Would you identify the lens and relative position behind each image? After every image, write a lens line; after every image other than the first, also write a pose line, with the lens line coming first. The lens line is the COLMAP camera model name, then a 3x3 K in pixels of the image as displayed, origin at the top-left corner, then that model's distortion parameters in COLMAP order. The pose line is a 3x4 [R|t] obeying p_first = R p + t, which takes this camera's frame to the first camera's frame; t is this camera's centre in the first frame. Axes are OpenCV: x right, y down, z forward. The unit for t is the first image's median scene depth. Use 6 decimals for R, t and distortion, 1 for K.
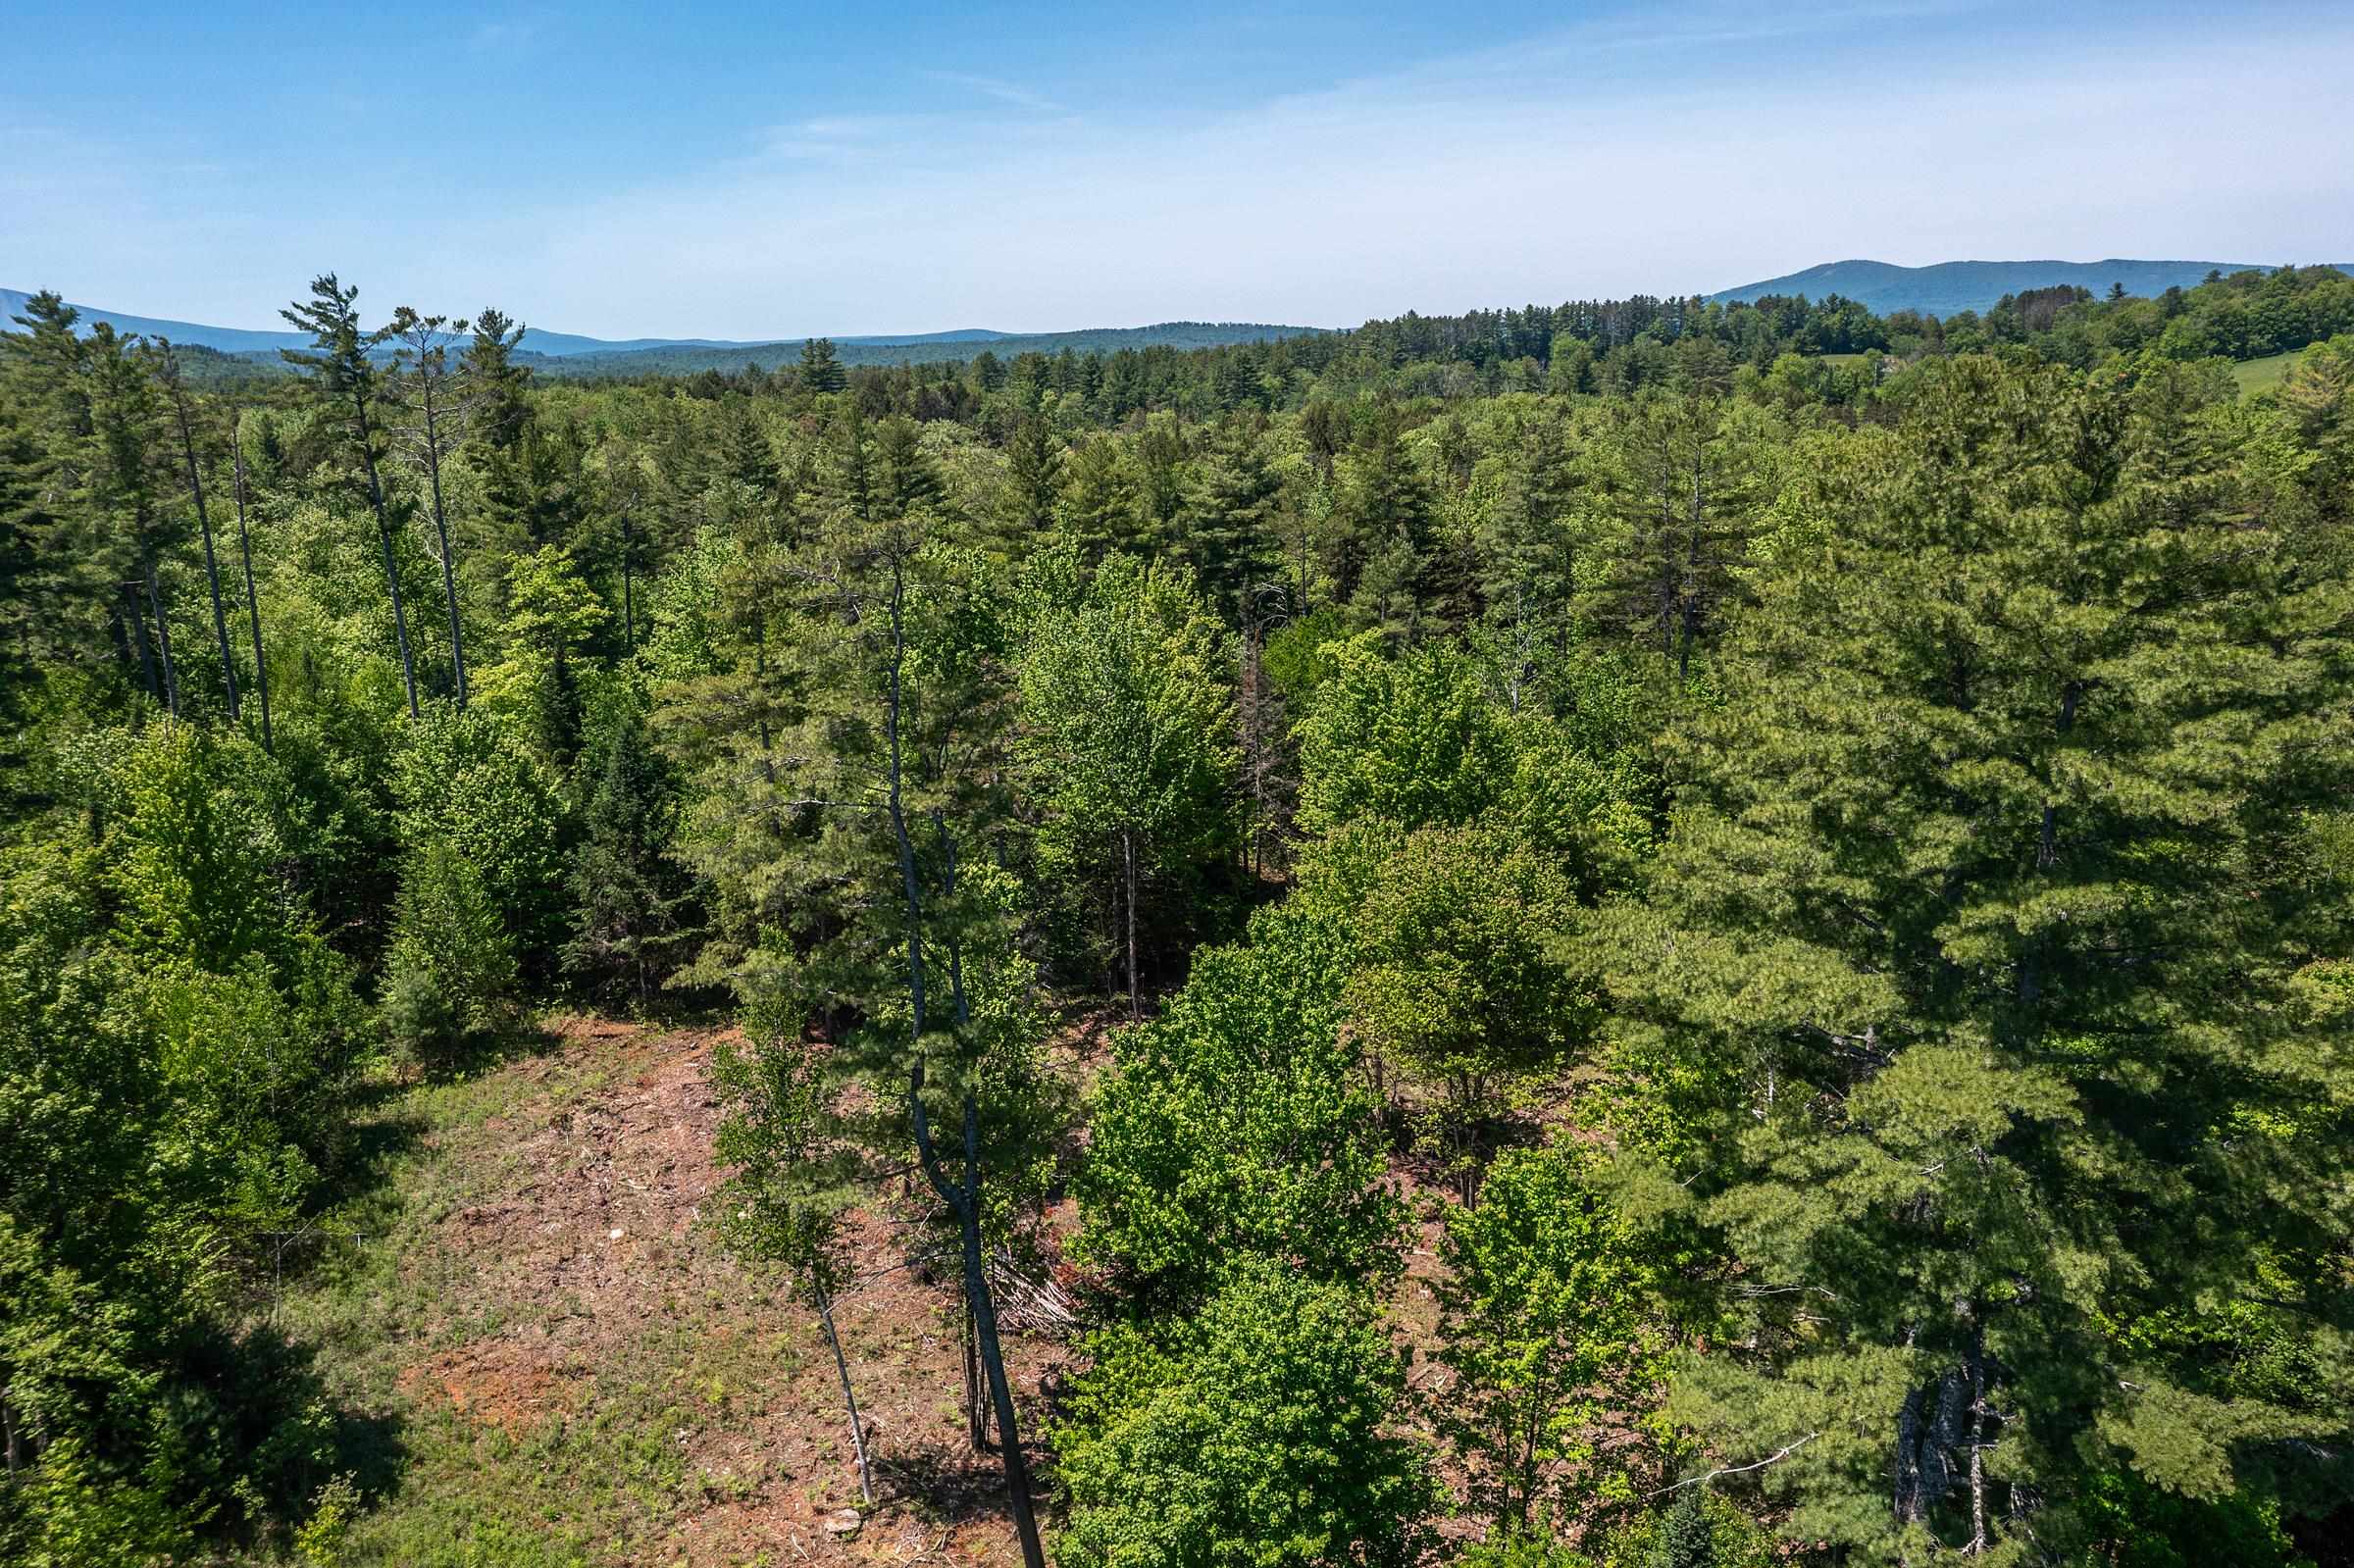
lens RADIAL K [[1867.2, 0, 1177.0], [0, 1867.2, 784.0], [0, 0, 1]] dist [-0.001834, 0.007141]
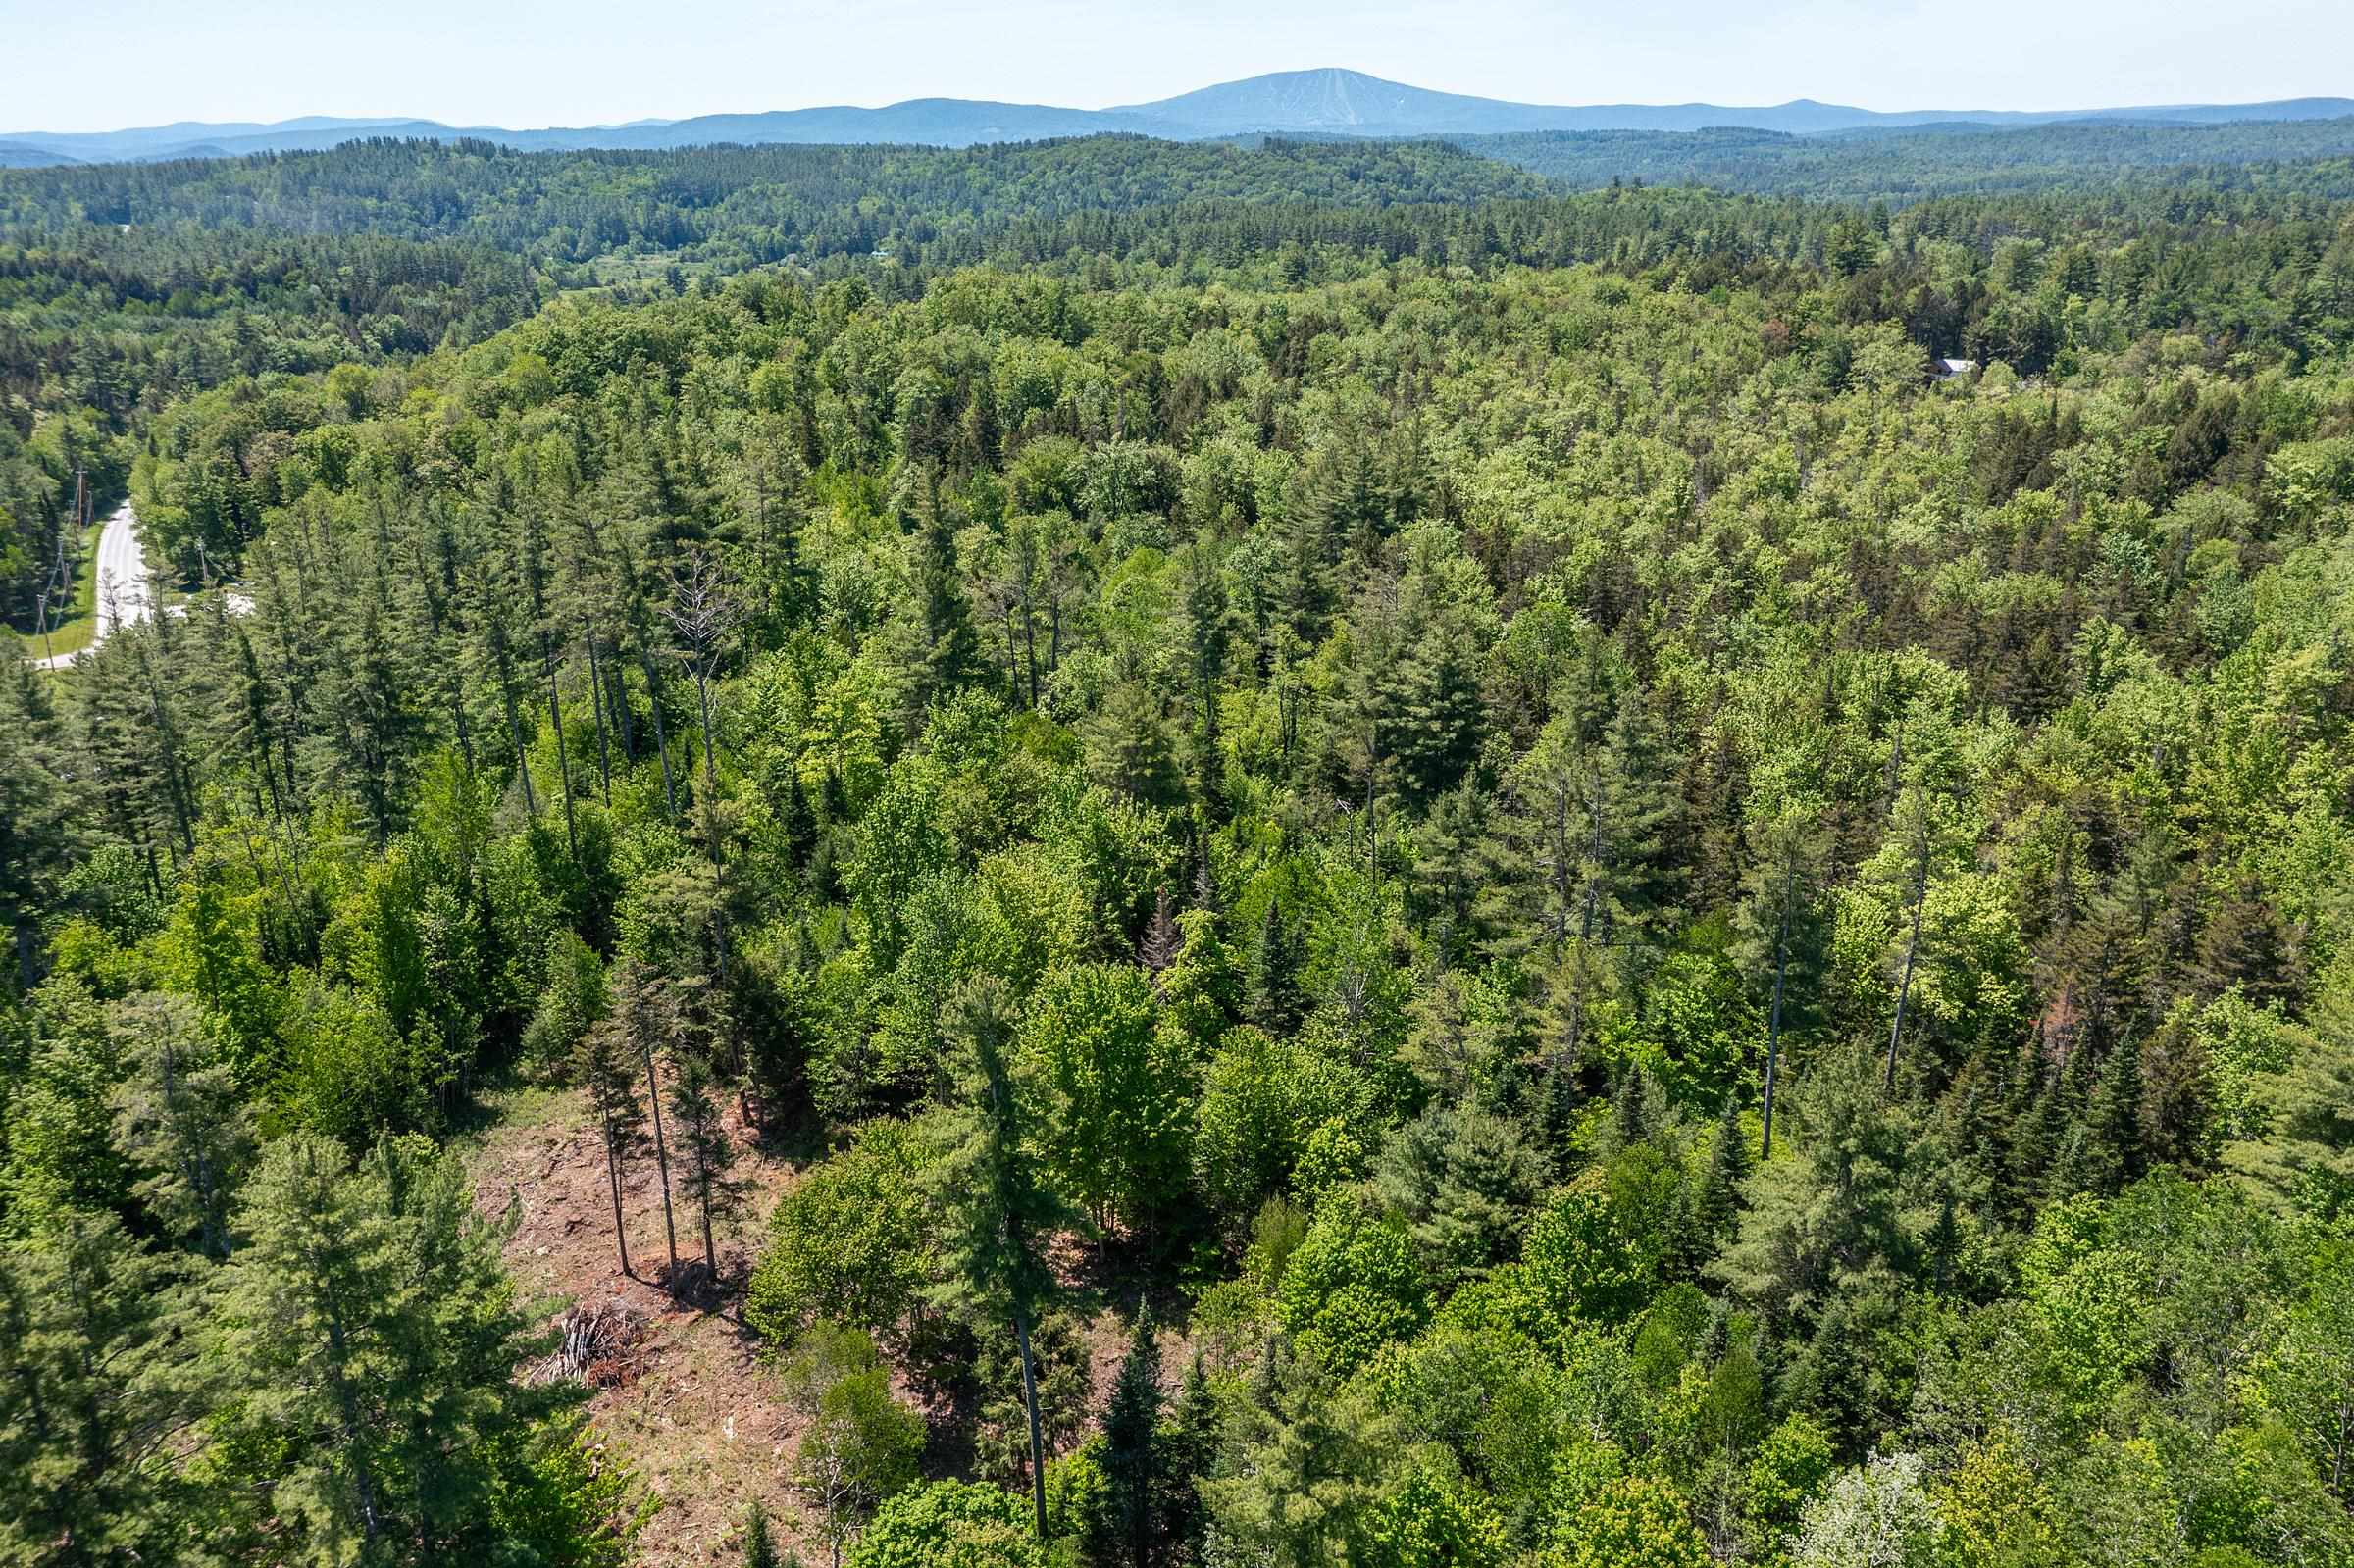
lens RADIAL K [[1892.9, 0, 1177.0], [0, 1892.9, 784.0], [0, 0, 1]] dist [0.000275, 0.010439]
pose [[0.809420, 0.194061, -0.554238, 0.842017], [-0.132648, 0.979845, 0.149361, -0.388431], [0.572052, -0.047377, 0.818848, 0.016363]]
